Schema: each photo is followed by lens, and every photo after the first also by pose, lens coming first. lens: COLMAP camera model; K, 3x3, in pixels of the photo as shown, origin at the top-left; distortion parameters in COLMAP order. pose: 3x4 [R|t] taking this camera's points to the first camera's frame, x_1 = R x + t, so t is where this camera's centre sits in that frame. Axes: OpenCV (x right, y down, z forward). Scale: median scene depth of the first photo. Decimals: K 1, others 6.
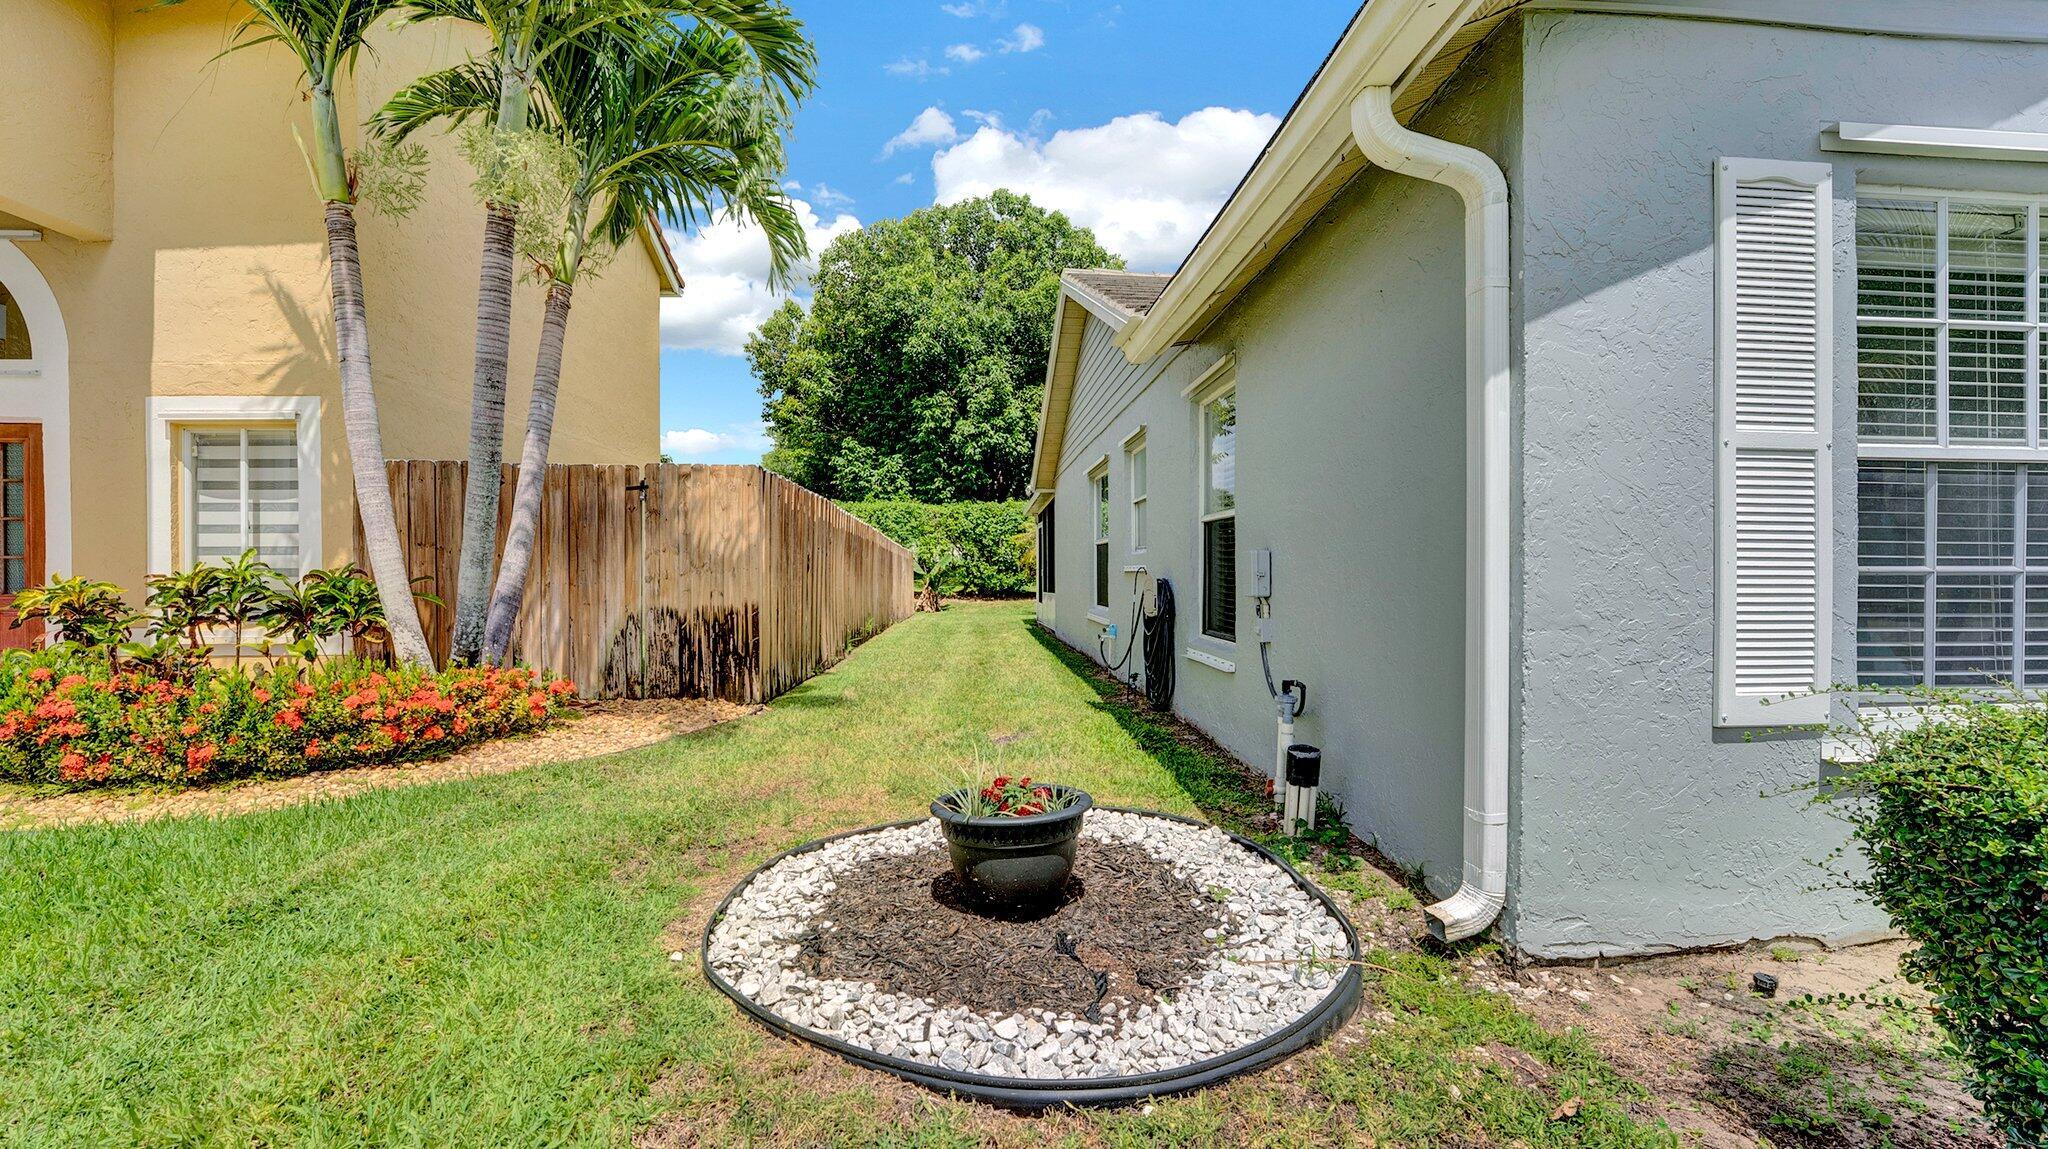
lens RADIAL K [[855.2, 0, 1034.3], [0, 855.2, 567.7], [0, 0, 1]] dist [-0.019857, 0.000376]
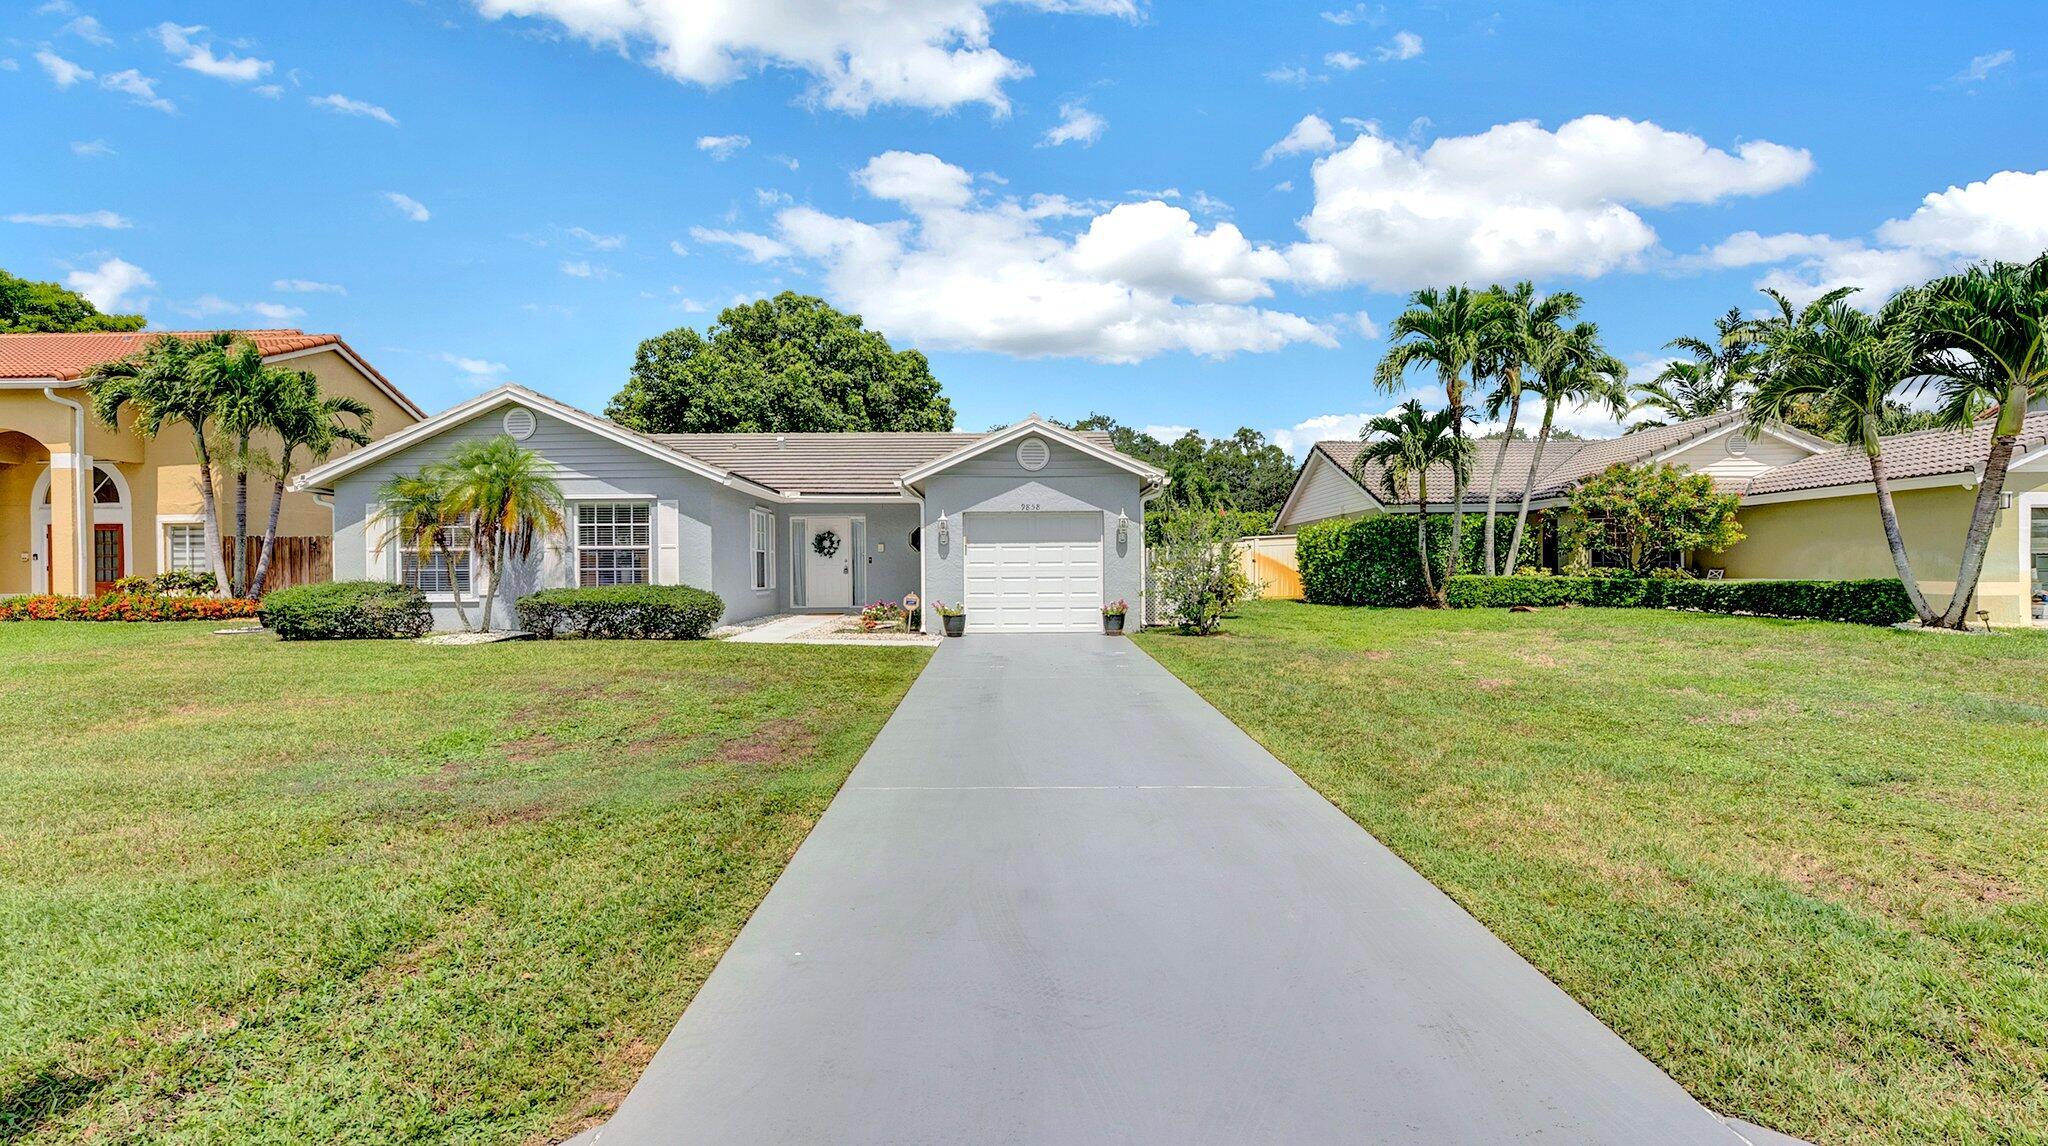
lens RADIAL K [[855.2, 0, 1022.3], [0, 855.2, 572.4], [0, 0, 1]] dist [-0.019857, 0.000376]
pose [[0.998323, -0.003683, -0.057767, 0.490988], [0.003688, 0.999993, -0.000022, 0.002909], [0.057767, -0.000191, 0.998330, -0.403714]]
